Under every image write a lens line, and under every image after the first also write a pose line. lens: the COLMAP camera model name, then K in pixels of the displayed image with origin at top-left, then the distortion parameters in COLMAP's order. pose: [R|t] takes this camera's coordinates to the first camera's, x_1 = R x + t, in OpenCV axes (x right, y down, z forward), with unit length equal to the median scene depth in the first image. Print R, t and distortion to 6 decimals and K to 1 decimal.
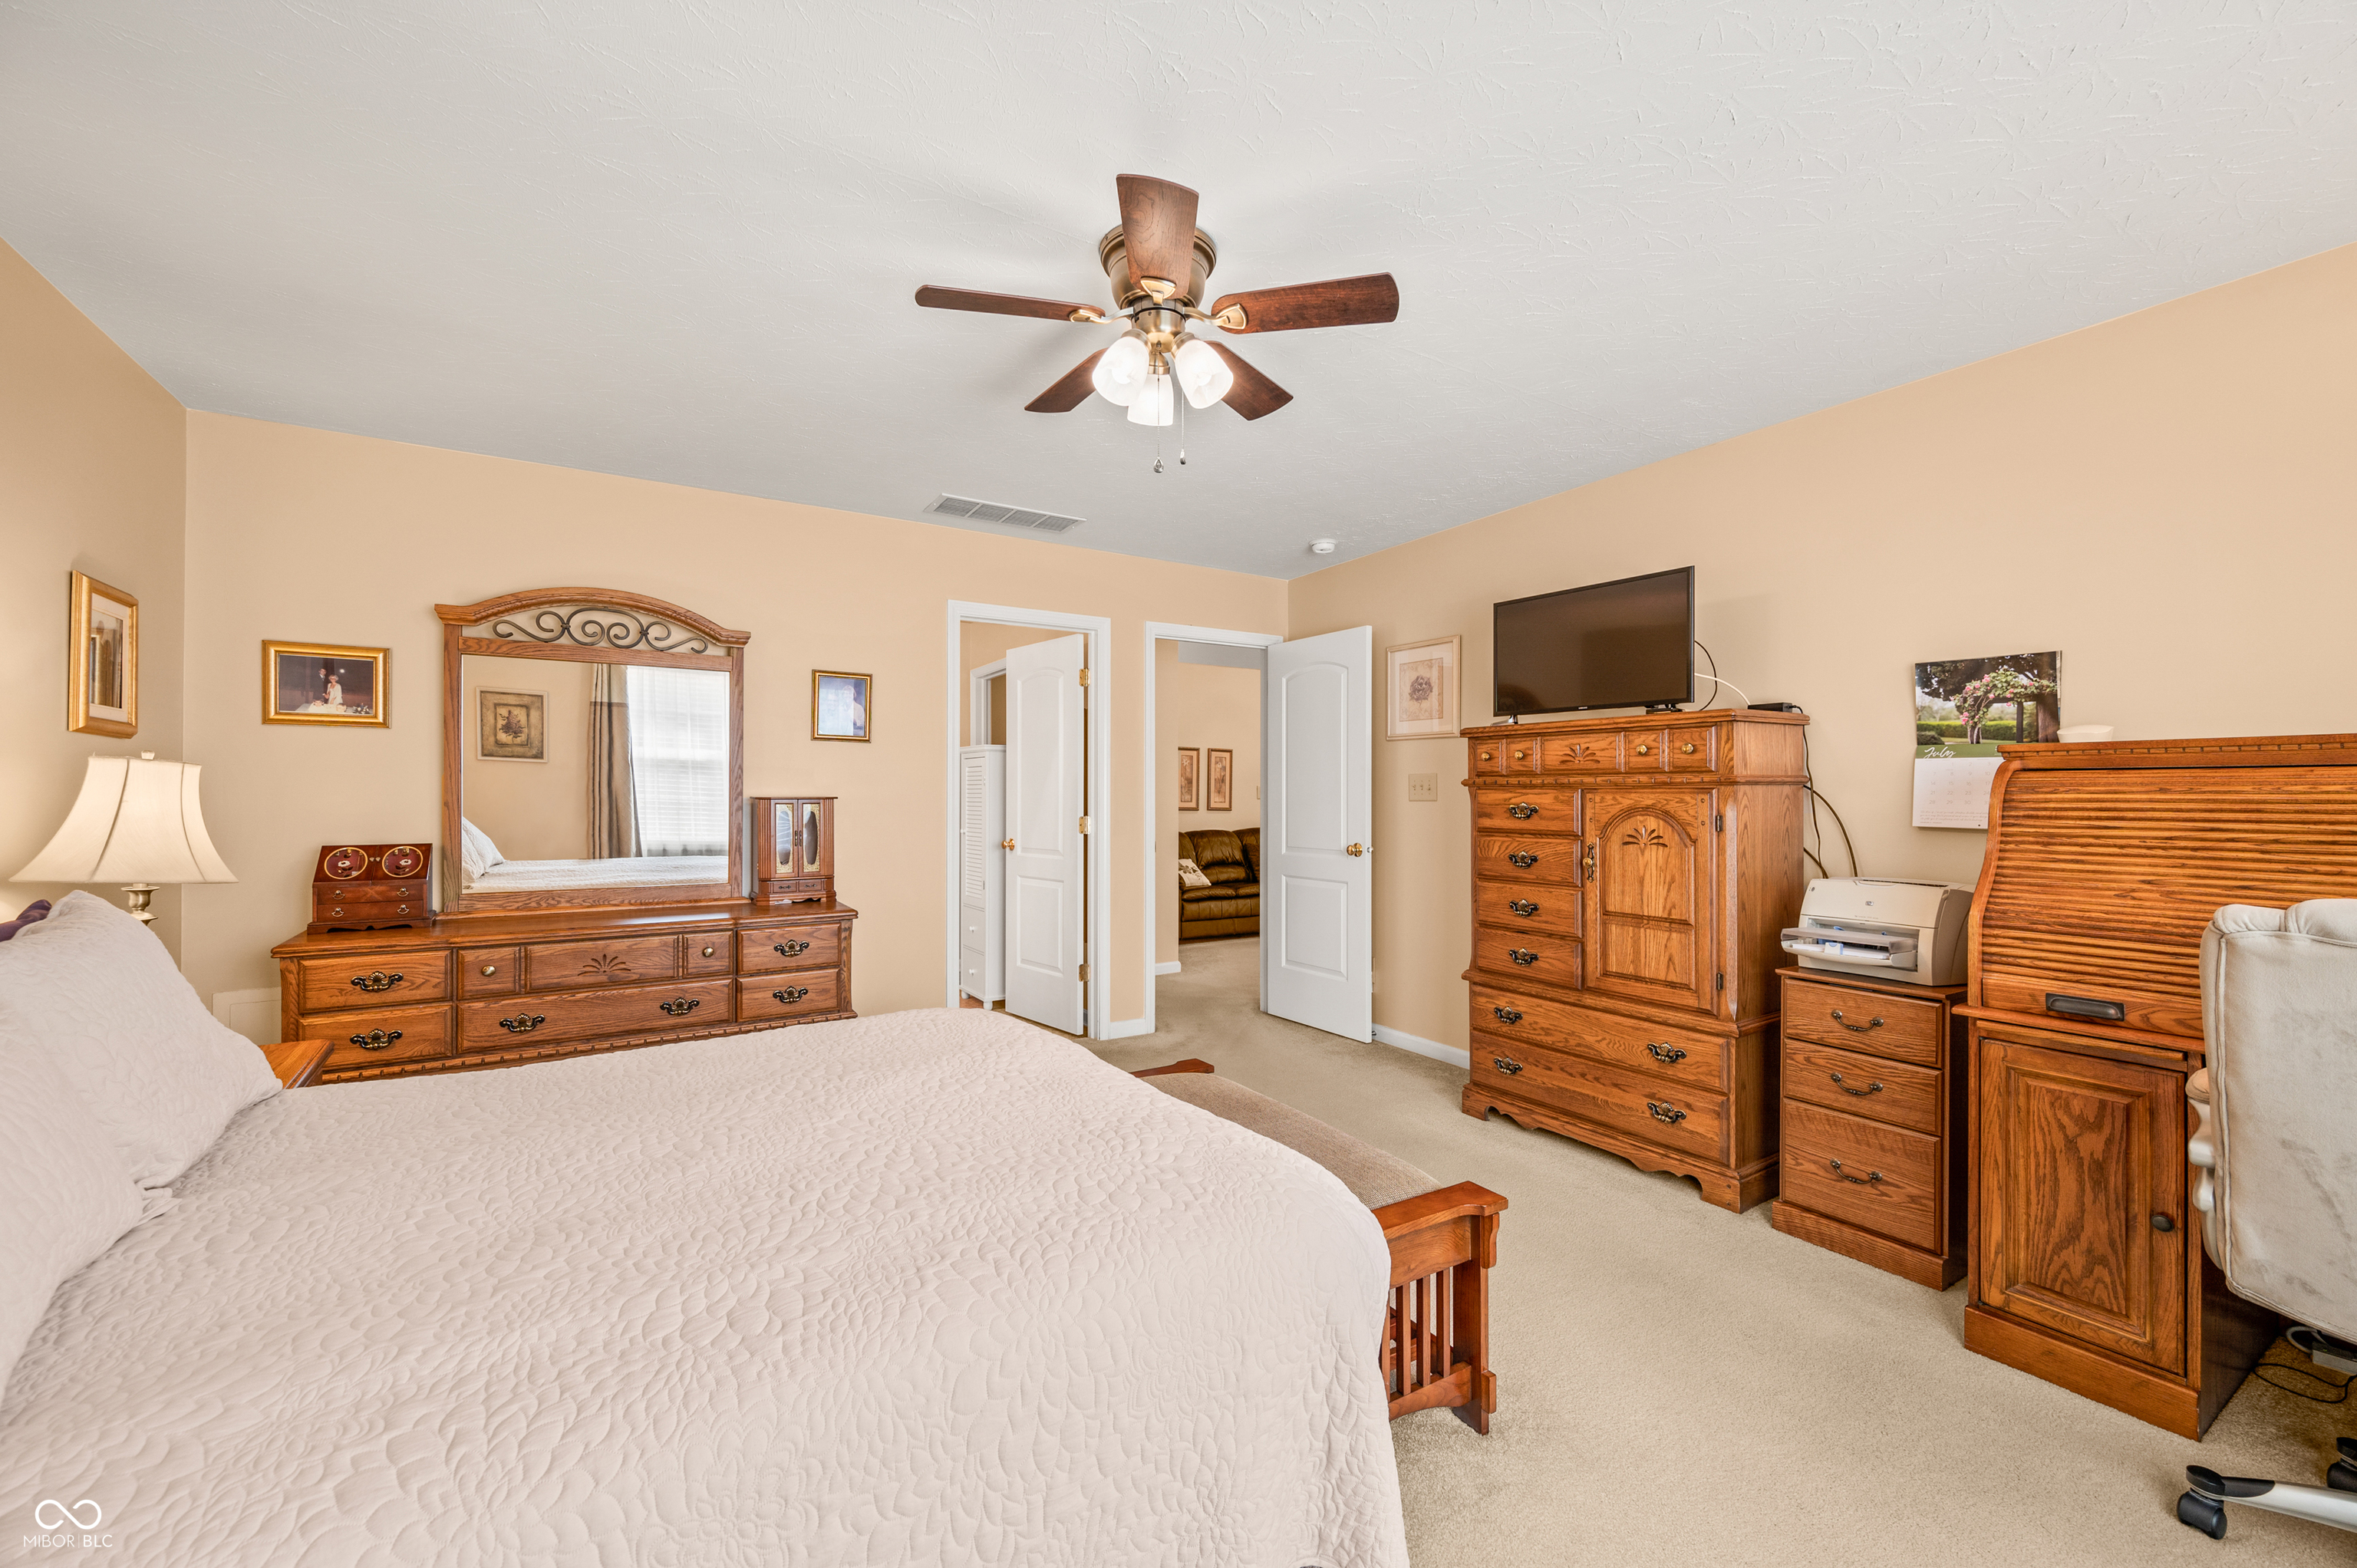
lens RADIAL K [[932.4, 0, 1173.4], [0, 932.4, 786.9], [0, 0, 1]] dist [-0.003013, -0.000786]
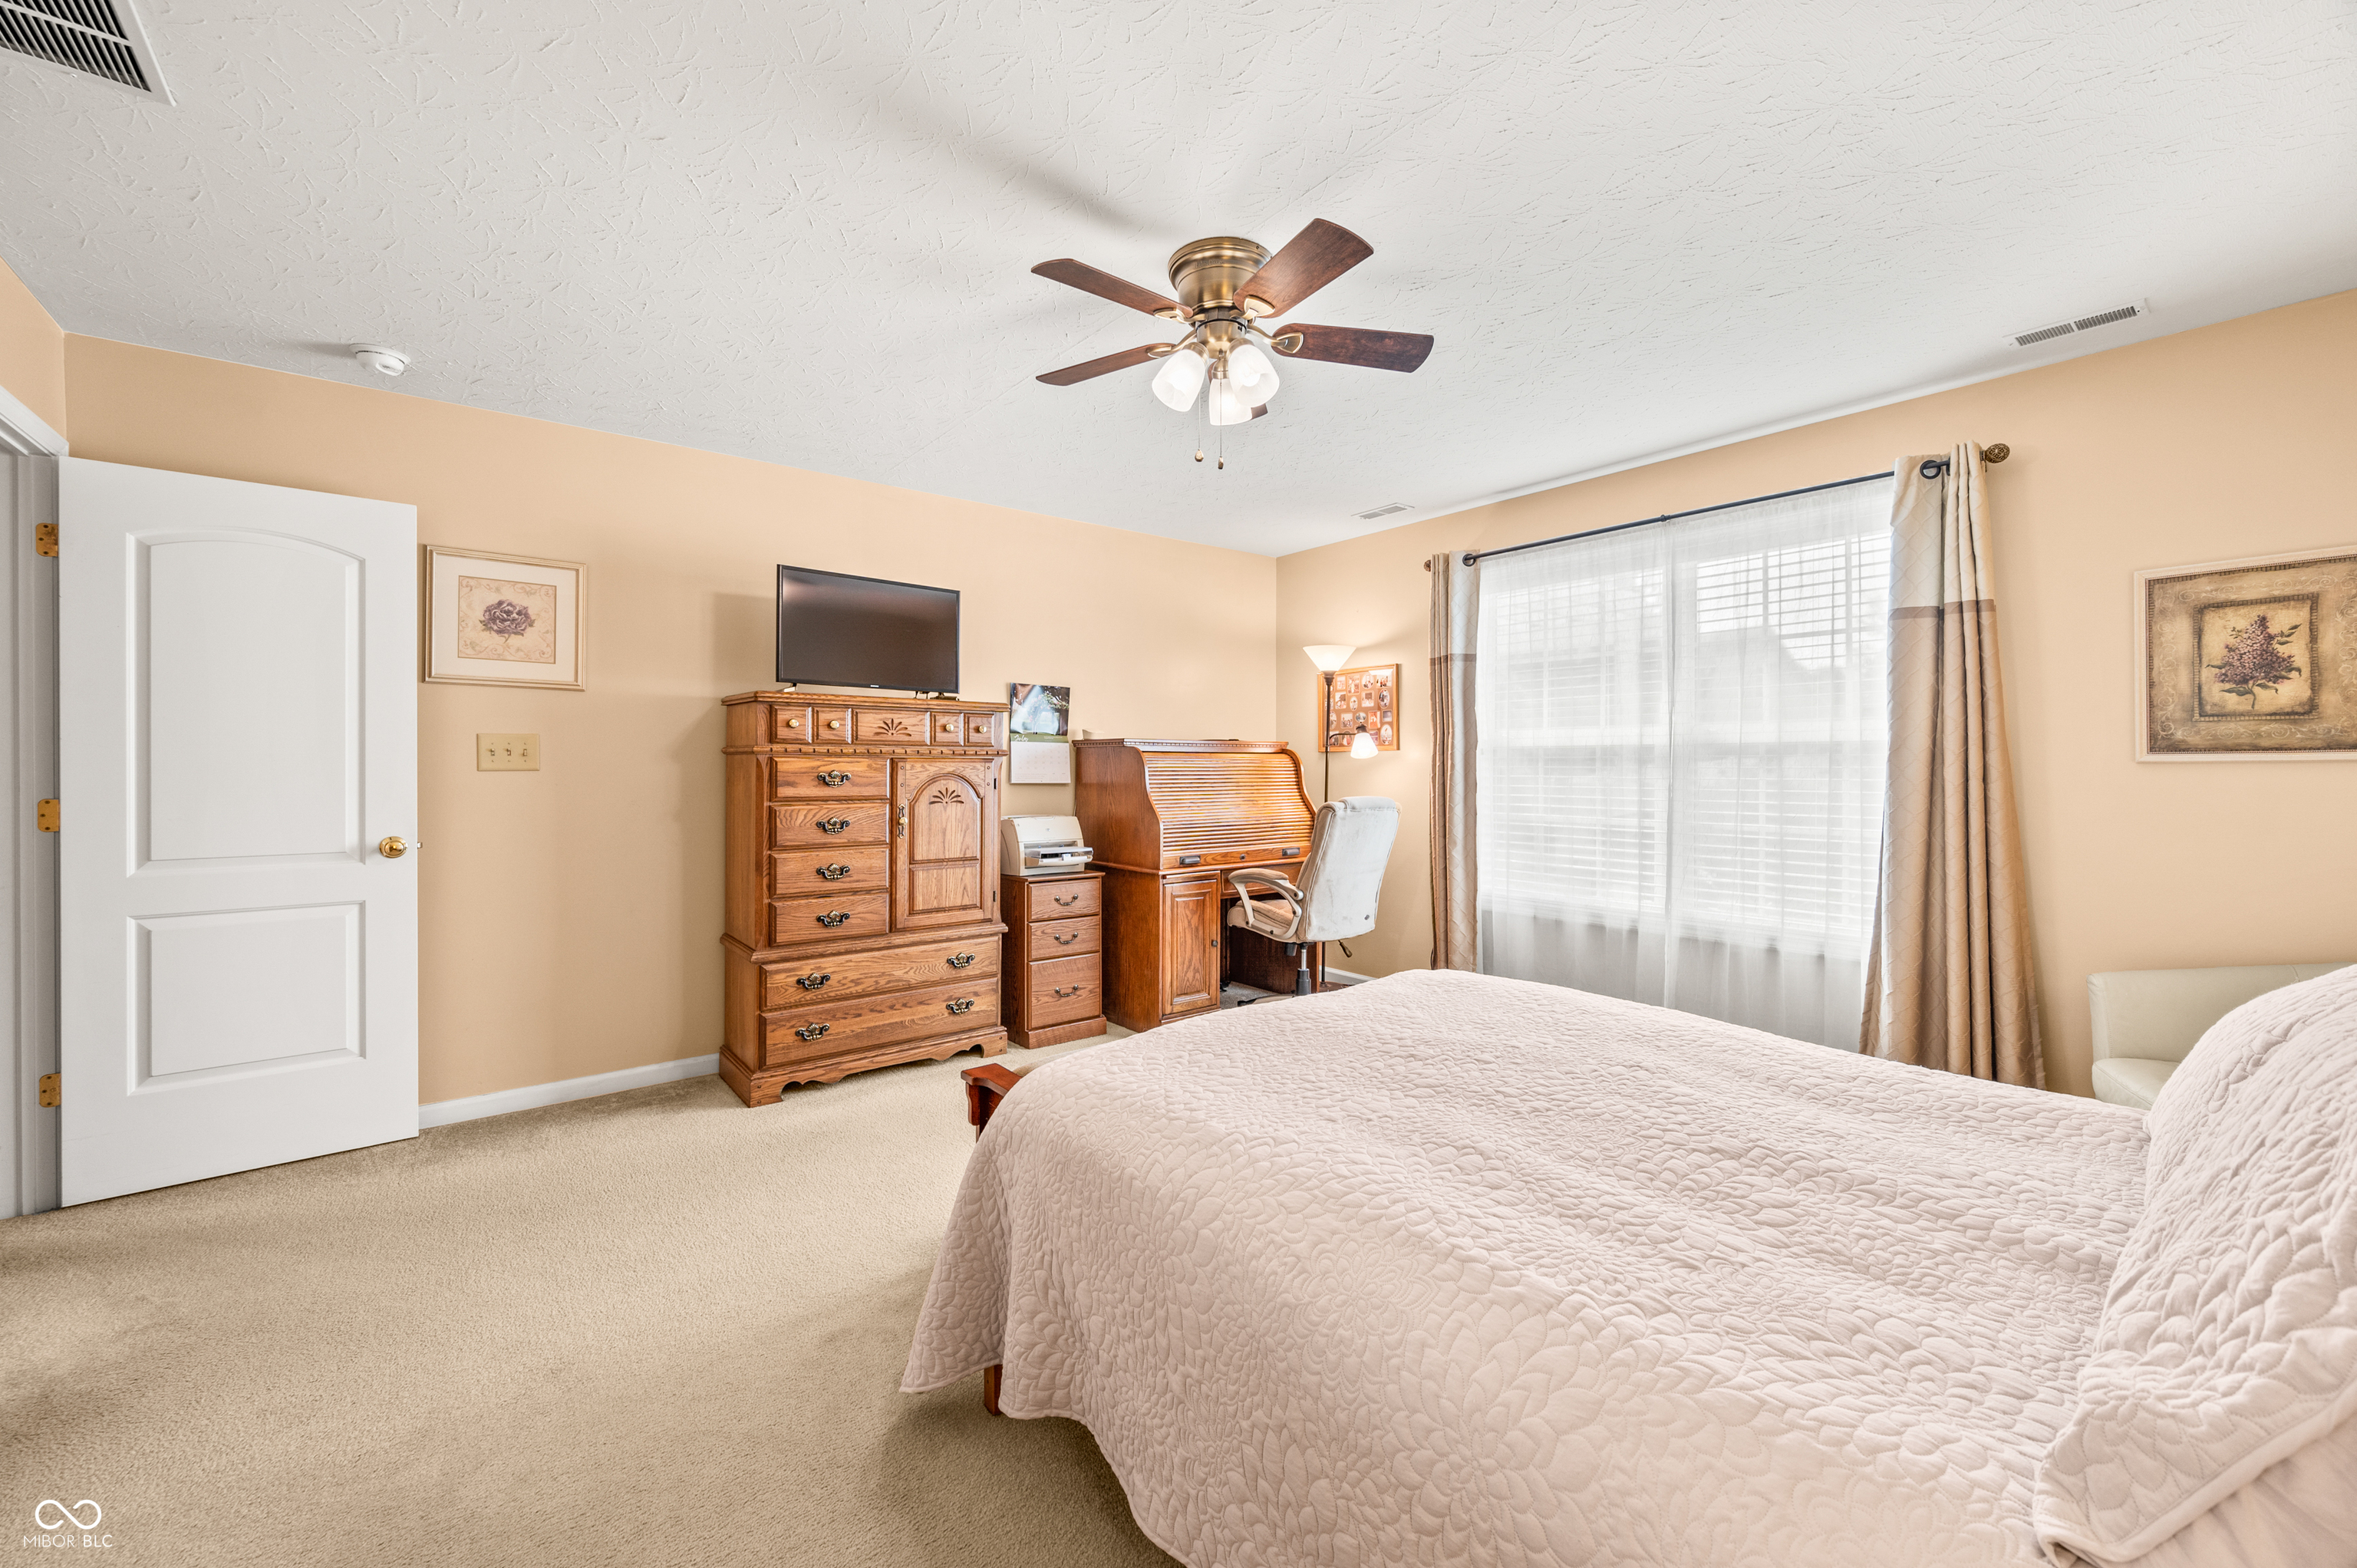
lens RADIAL K [[932.4, 0, 1164.6], [0, 932.4, 764.9], [0, 0, 1]] dist [-0.003013, -0.000786]
pose [[-0.114514, -0.000250, 0.993422, -0.736320], [-0.010577, 0.999944, -0.000968, 0.008138], [-0.993365, -0.010619, -0.114510, 0.794525]]
